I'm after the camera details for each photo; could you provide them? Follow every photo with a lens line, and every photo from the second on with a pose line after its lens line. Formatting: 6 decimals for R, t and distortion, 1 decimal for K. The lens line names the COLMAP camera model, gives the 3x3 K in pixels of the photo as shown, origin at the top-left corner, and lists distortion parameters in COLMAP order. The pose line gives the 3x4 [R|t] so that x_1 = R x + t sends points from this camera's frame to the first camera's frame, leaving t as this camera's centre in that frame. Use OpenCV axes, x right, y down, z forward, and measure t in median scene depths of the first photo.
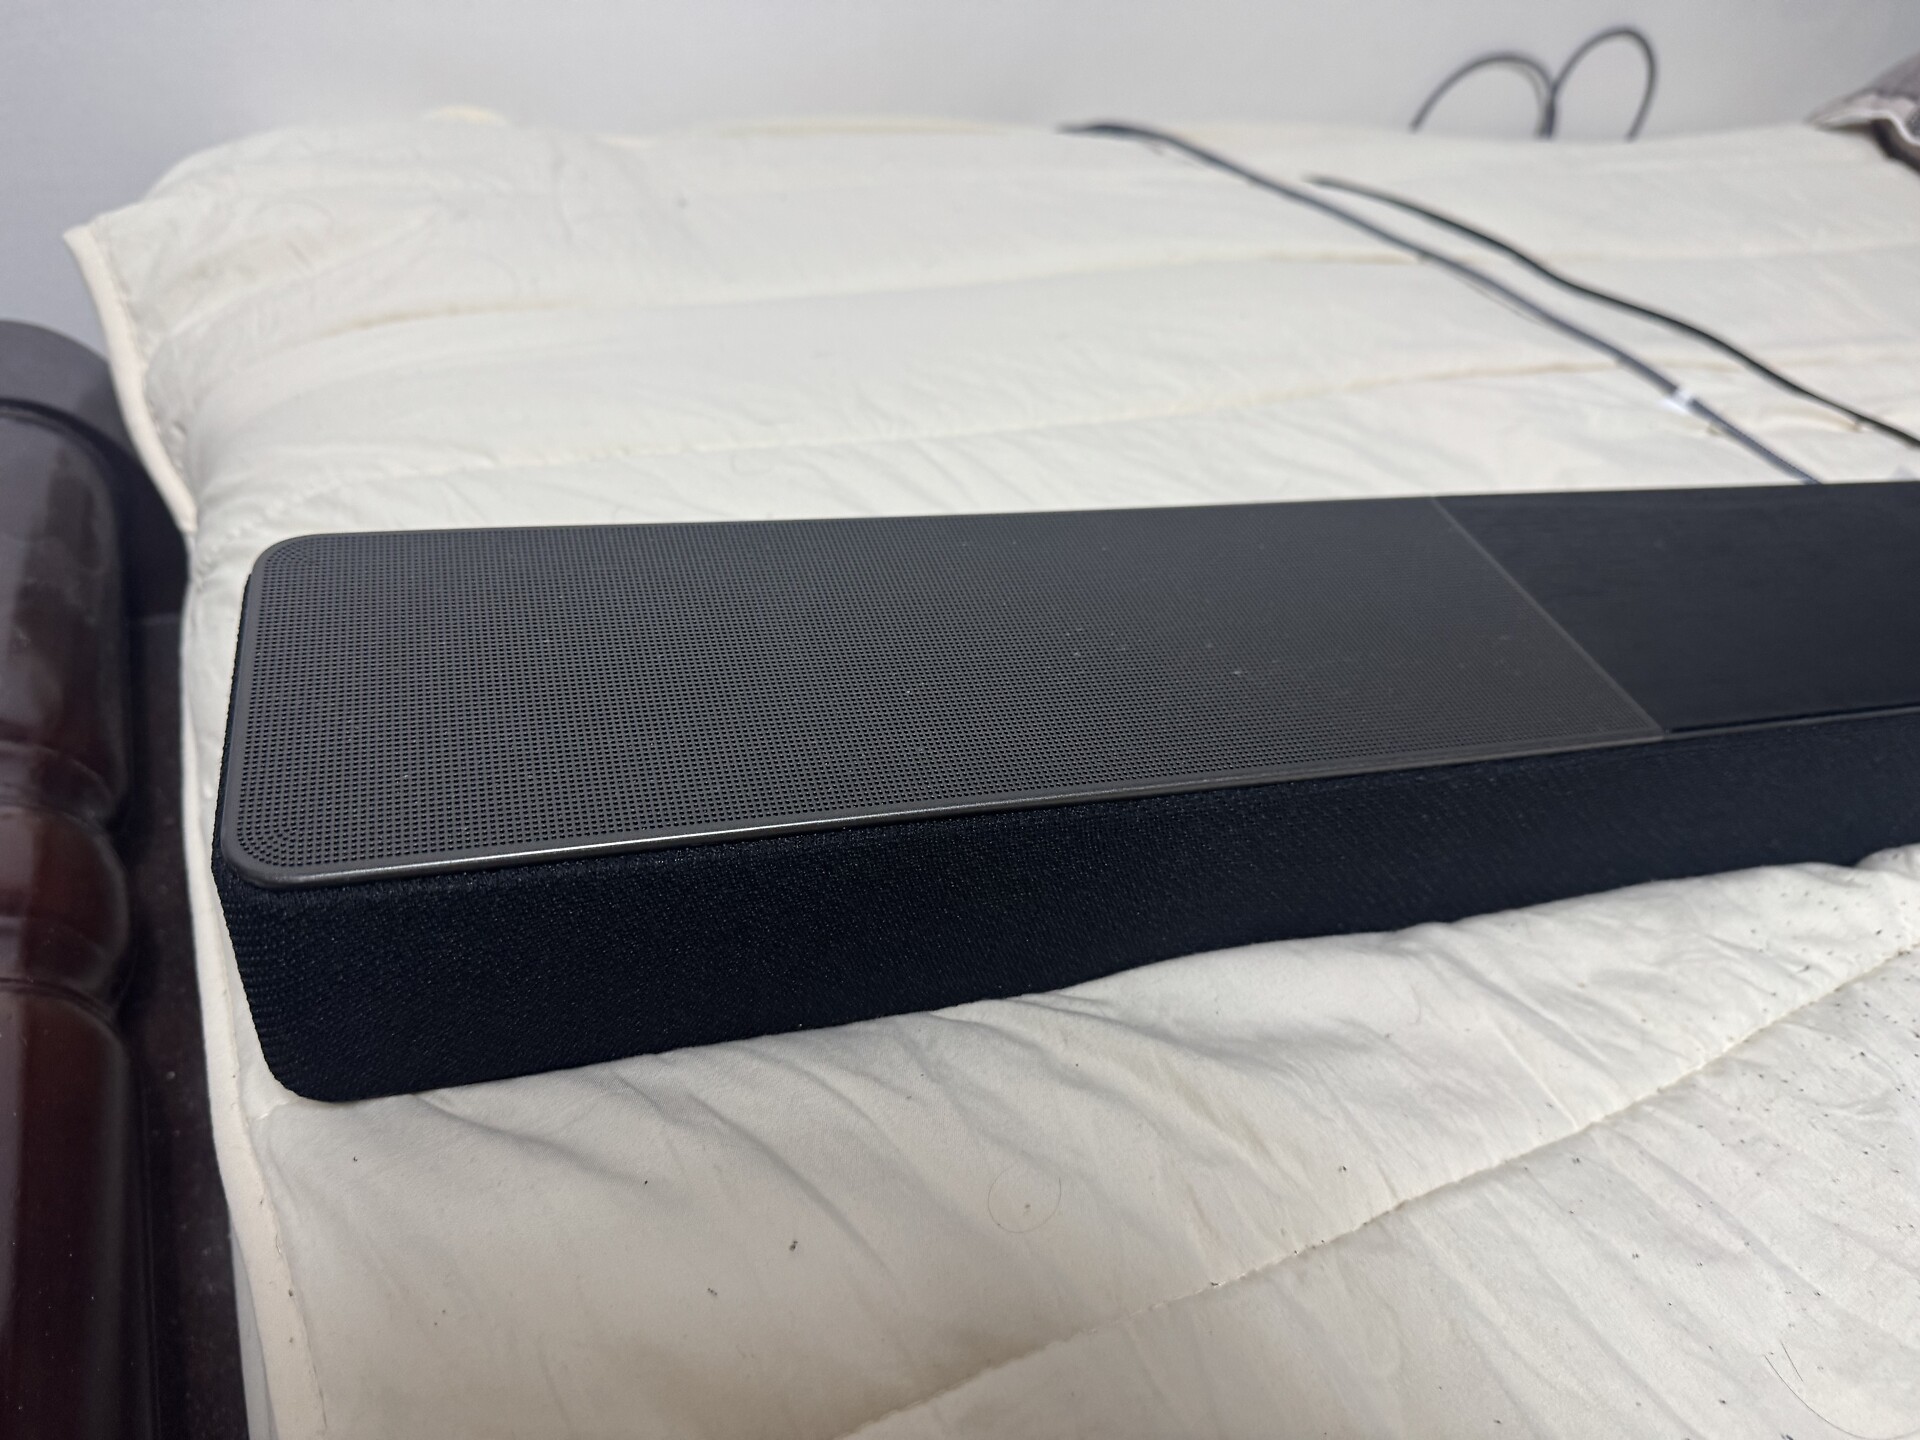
lens RADIAL K [[1397.1, 0, 958.5], [0, 1397.1, 721.4], [0, 0, 1]] dist [-0.011209, 0.000210]
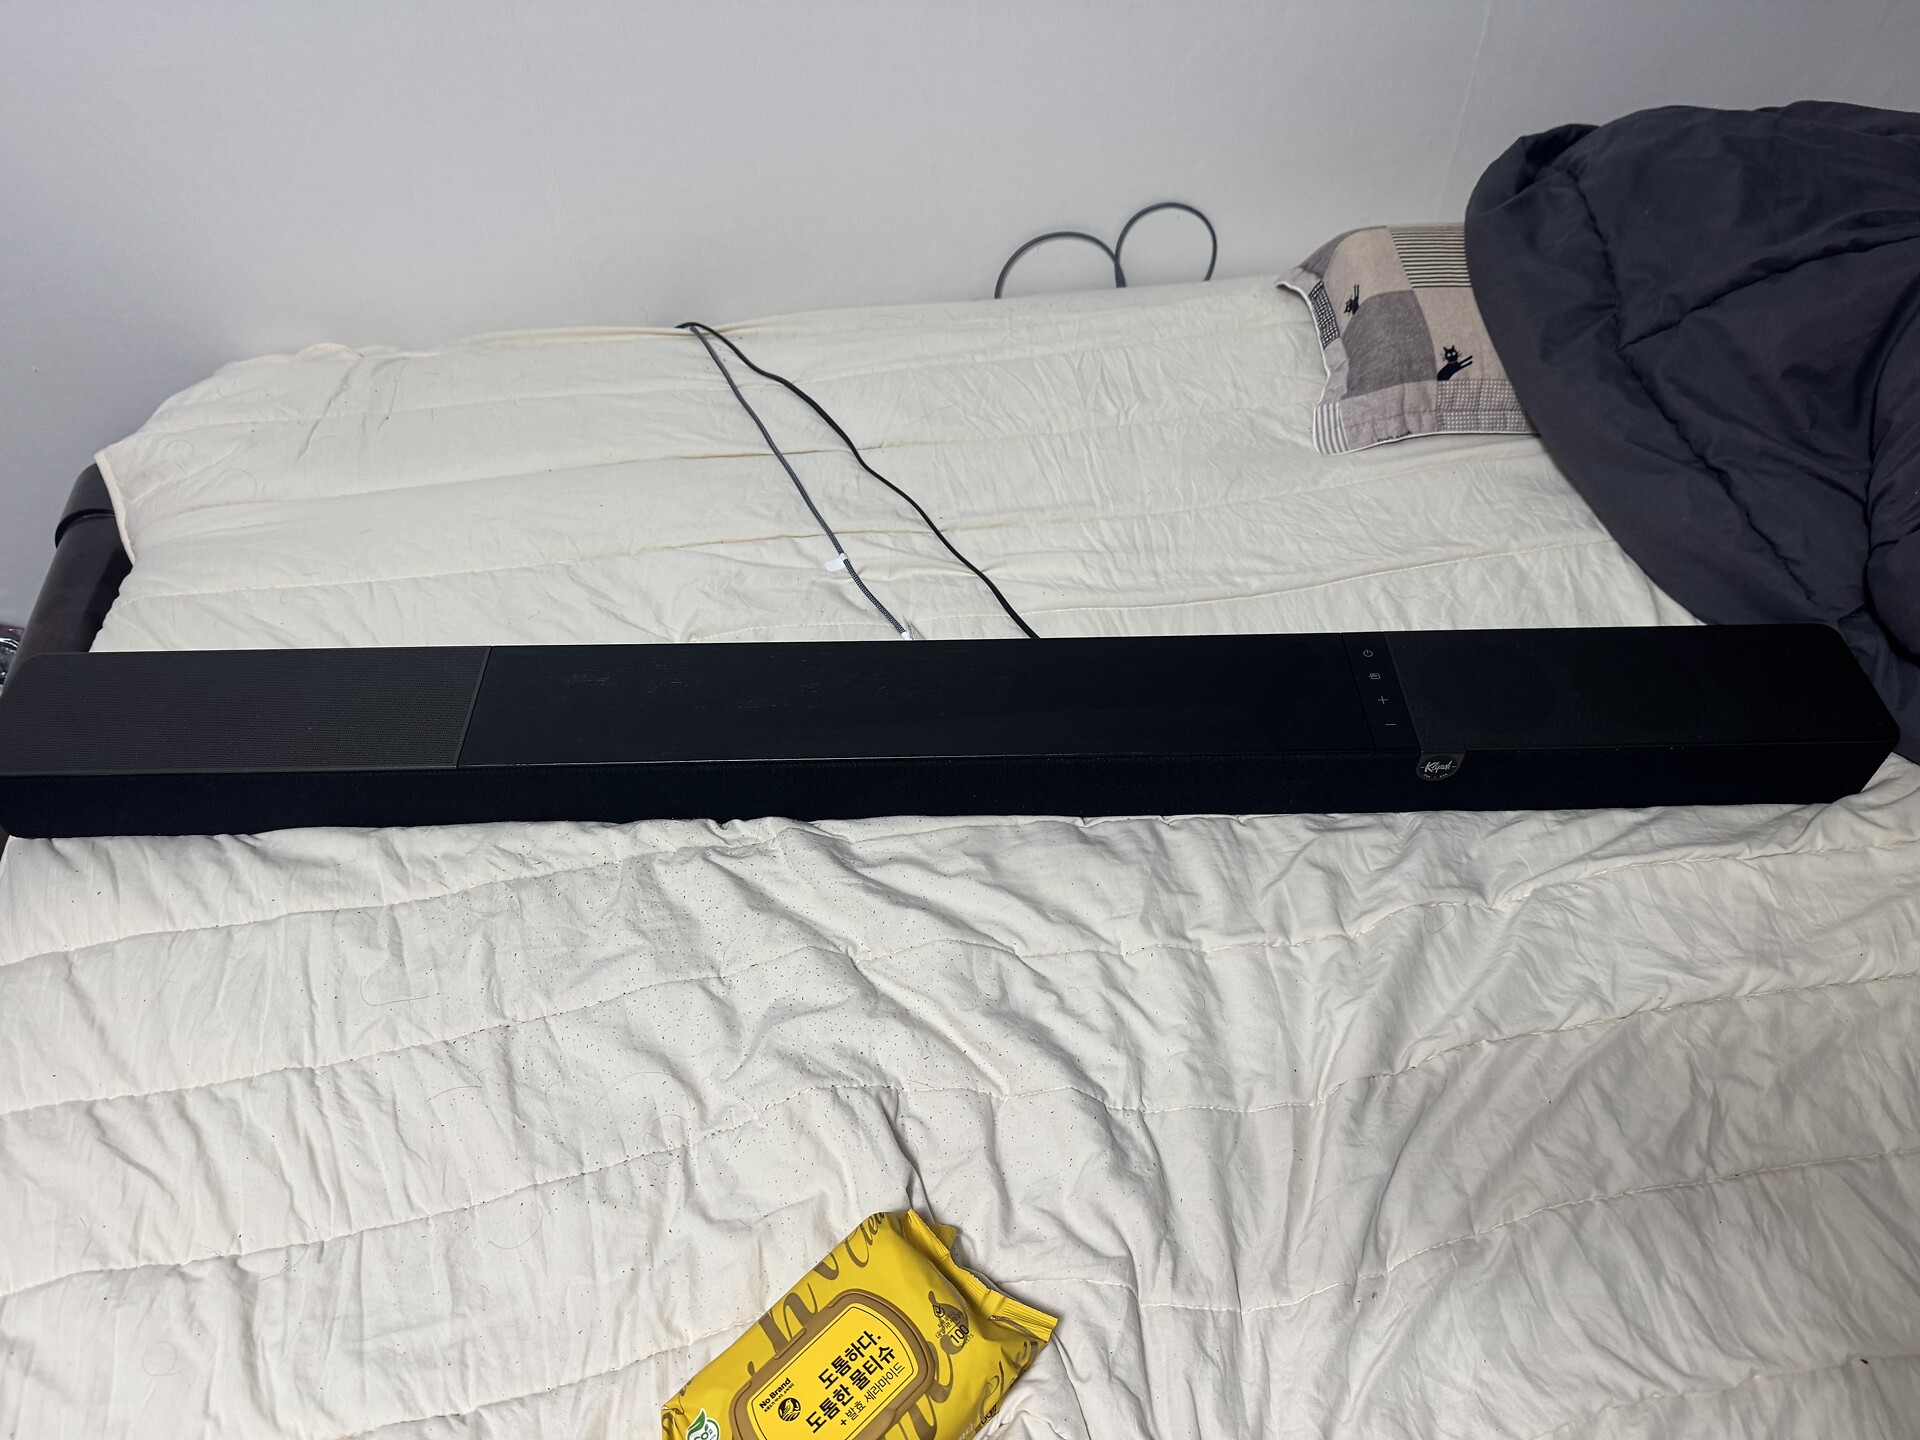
lens RADIAL K [[1397.1, 0, 950.2], [0, 1397.1, 723.8], [0, 0, 1]] dist [-0.011209, 0.000210]
pose [[0.950428, 0.092168, -0.296971, 1.397593], [-0.065552, 0.992987, 0.098390, -0.243782], [0.303956, -0.074045, 0.949804, -0.745569]]
